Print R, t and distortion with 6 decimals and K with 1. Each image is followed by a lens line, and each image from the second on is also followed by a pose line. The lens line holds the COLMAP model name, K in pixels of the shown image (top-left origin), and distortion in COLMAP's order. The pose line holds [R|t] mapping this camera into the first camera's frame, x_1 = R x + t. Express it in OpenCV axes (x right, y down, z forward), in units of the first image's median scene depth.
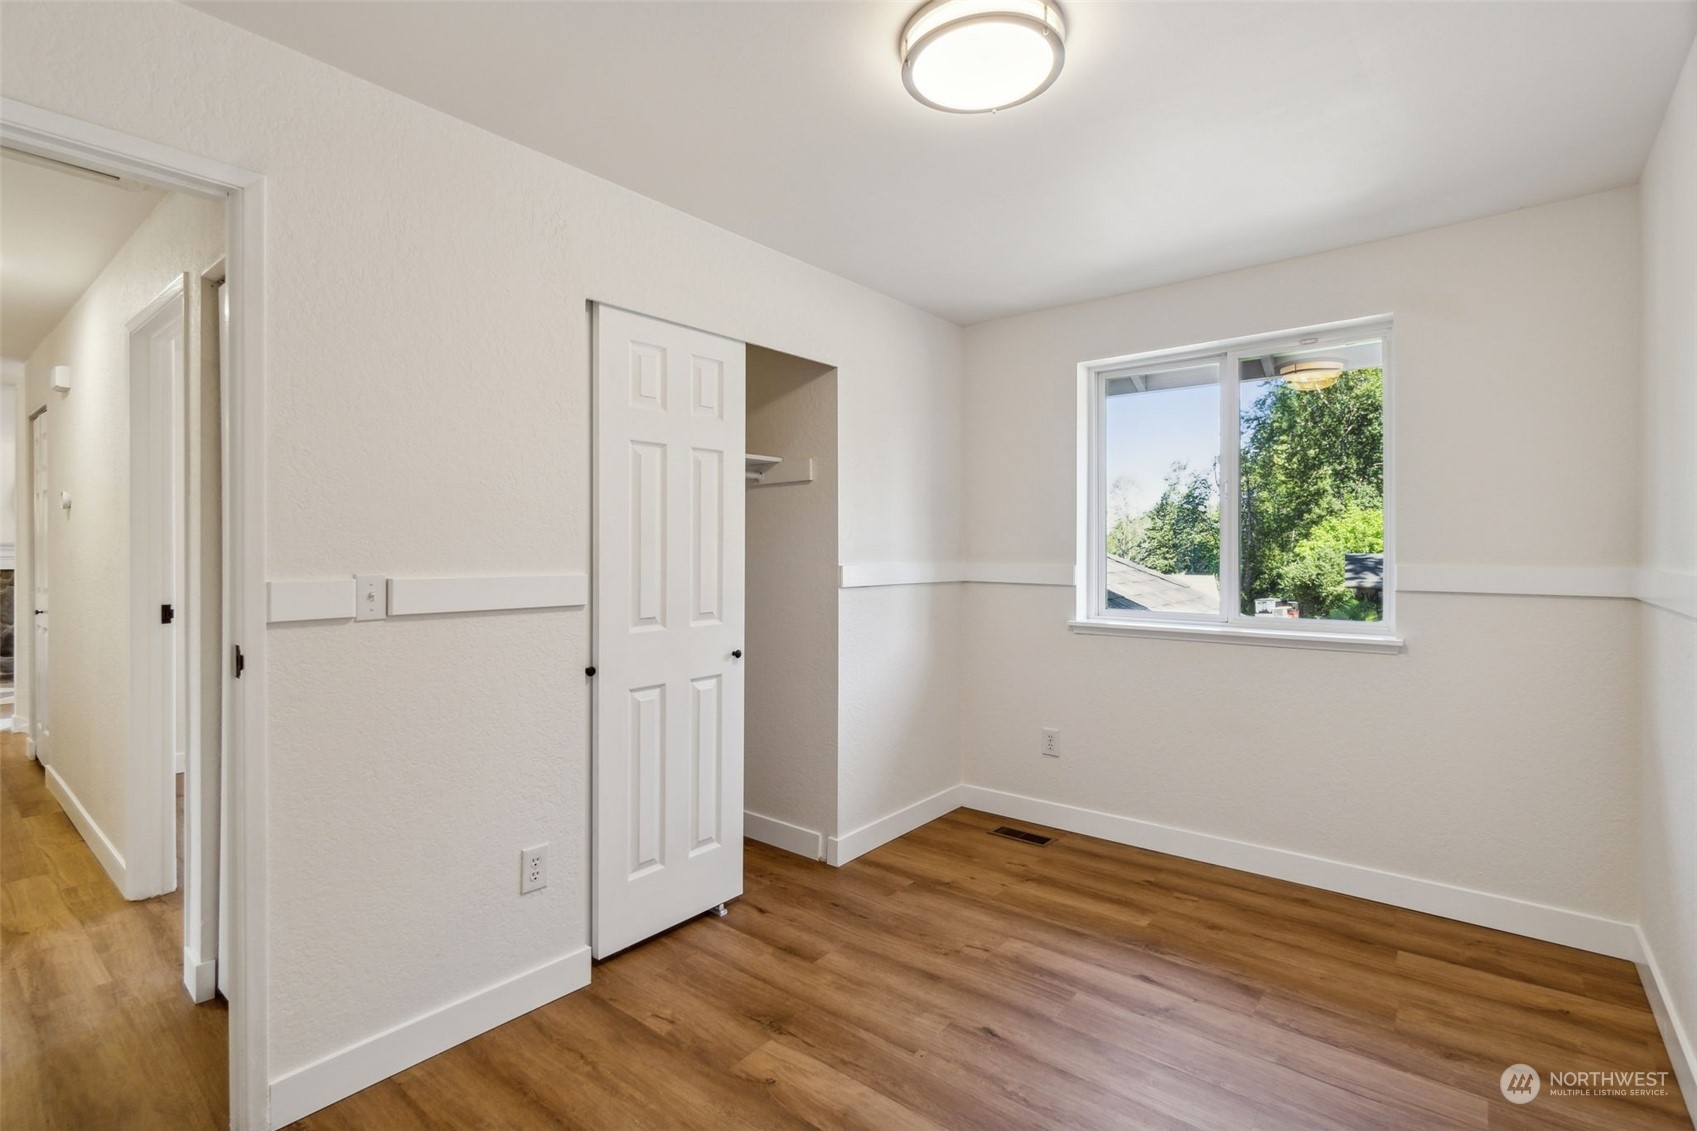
lens RADIAL K [[796.0, 0, 841.3], [0, 796.0, 560.0], [0, 0, 1]] dist [-0.008178, 0.002360]
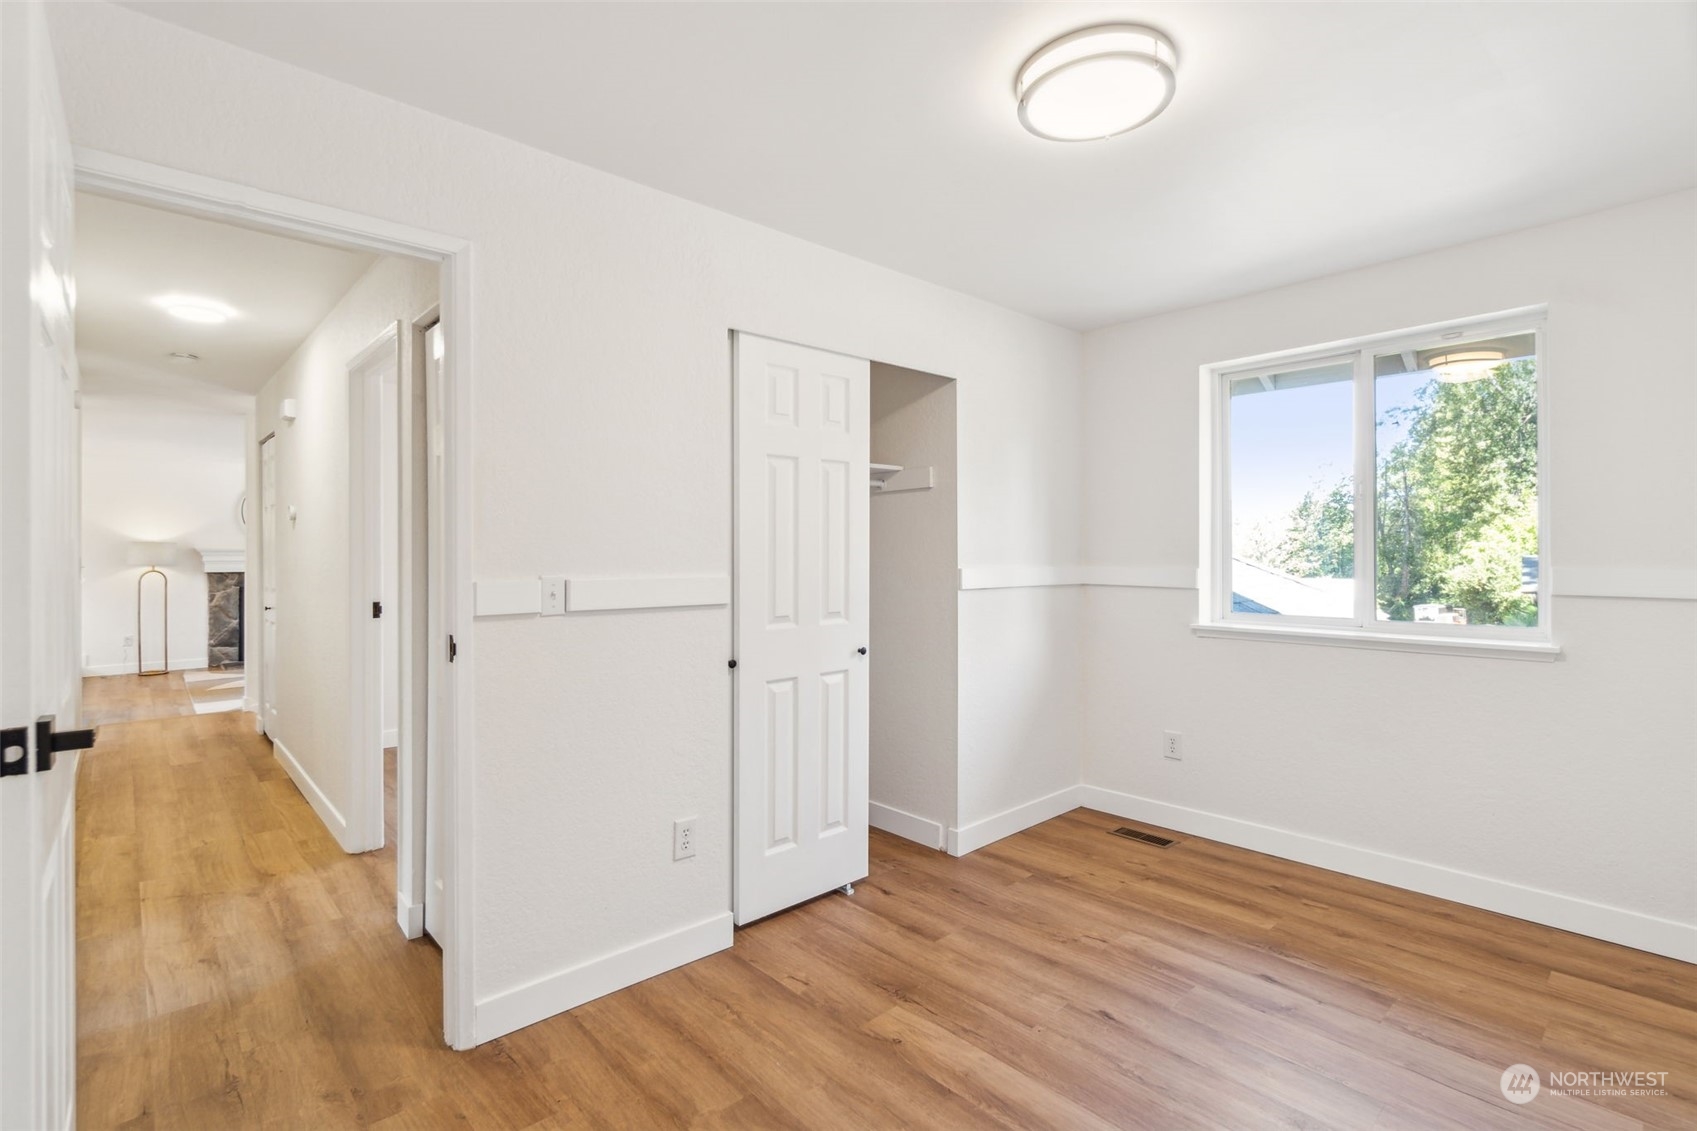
lens RADIAL K [[796.0, 0, 838.2], [0, 796.0, 559.4], [0, 0, 1]] dist [-0.008178, 0.002360]
pose [[0.988731, -0.001983, -0.149688, -0.003450], [0.001233, 0.999986, -0.005105, 0.000477], [0.149696, 0.004862, 0.988720, -0.070665]]
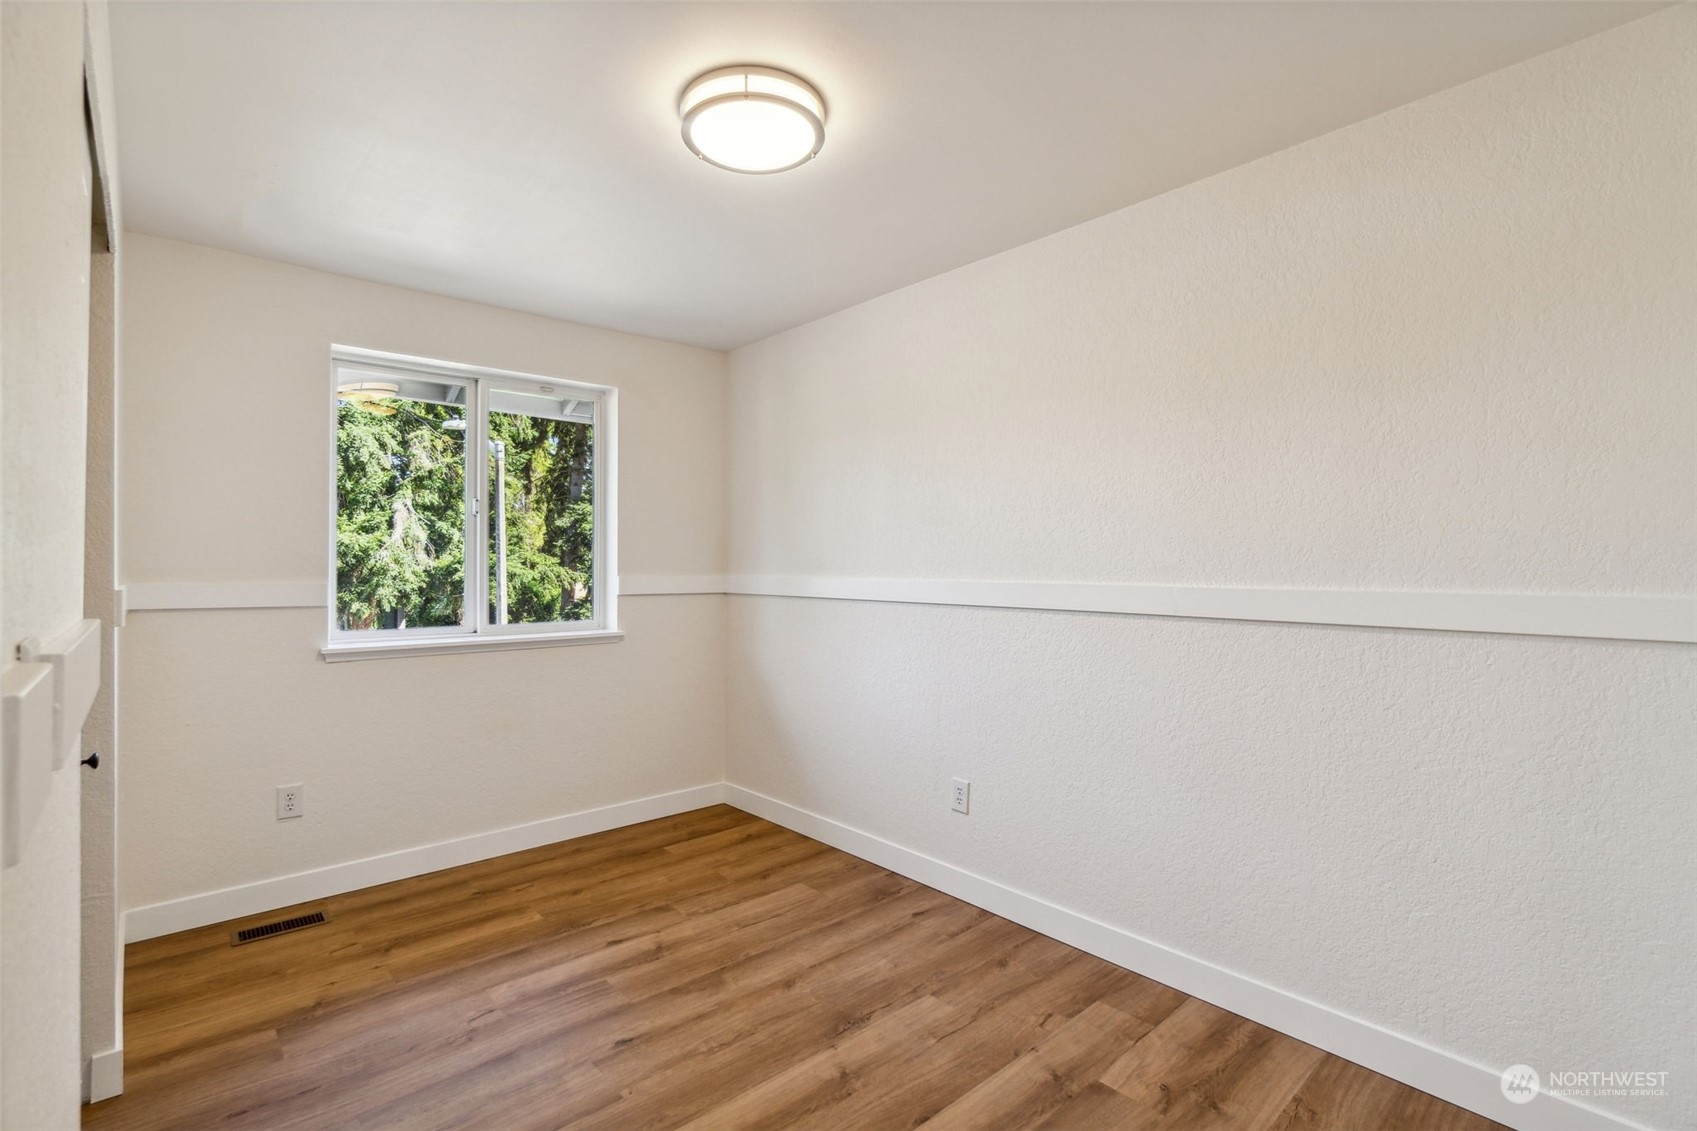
lens RADIAL K [[808.6, 0, 793.7], [0, 808.6, 574.4], [0, 0, 1]] dist [-0.012967, 0.000714]
pose [[0.166182, -0.010743, 0.986037, -0.629764], [0.011025, 0.999898, 0.009036, -0.004093], [-0.986033, 0.009369, 0.166284, 0.495666]]
